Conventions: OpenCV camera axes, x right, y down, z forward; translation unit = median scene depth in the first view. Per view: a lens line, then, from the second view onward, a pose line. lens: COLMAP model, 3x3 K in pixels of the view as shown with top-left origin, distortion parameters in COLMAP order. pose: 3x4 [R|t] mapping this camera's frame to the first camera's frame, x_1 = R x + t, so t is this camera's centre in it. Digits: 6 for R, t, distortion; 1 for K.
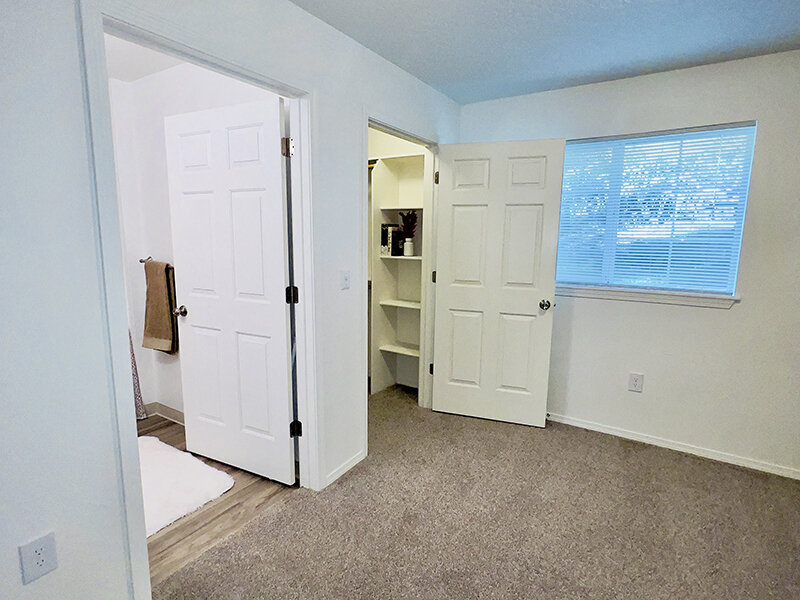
lens RADIAL K [[426.2, 0, 401.4], [0, 426.2, 297.4], [0, 0, 1]] dist [-0.006124, -0.002391]
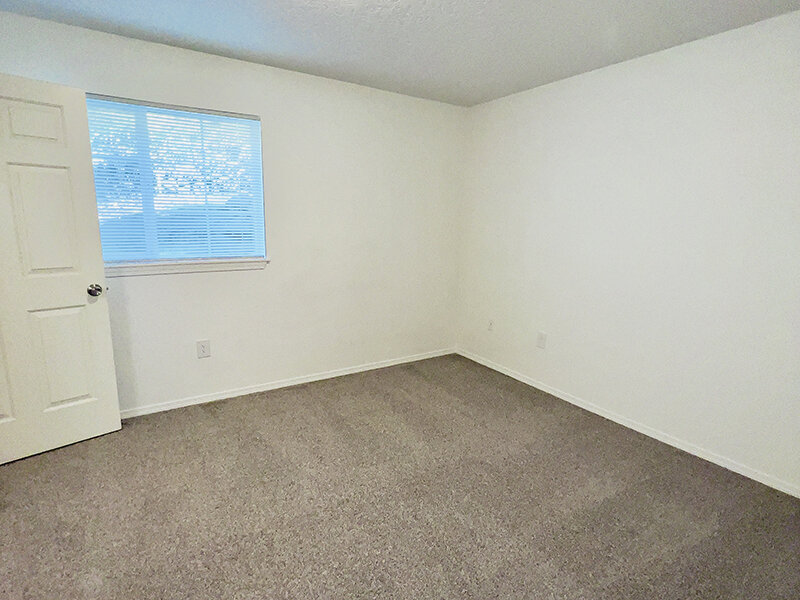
lens RADIAL K [[426.2, 0, 404.9], [0, 426.2, 298.4], [0, 0, 1]] dist [-0.006124, -0.002391]
pose [[0.388591, -0.176789, 0.904291, -0.185049], [0.117505, 0.982916, 0.141666, -0.013725], [-0.913887, 0.051208, 0.402726, 0.105564]]
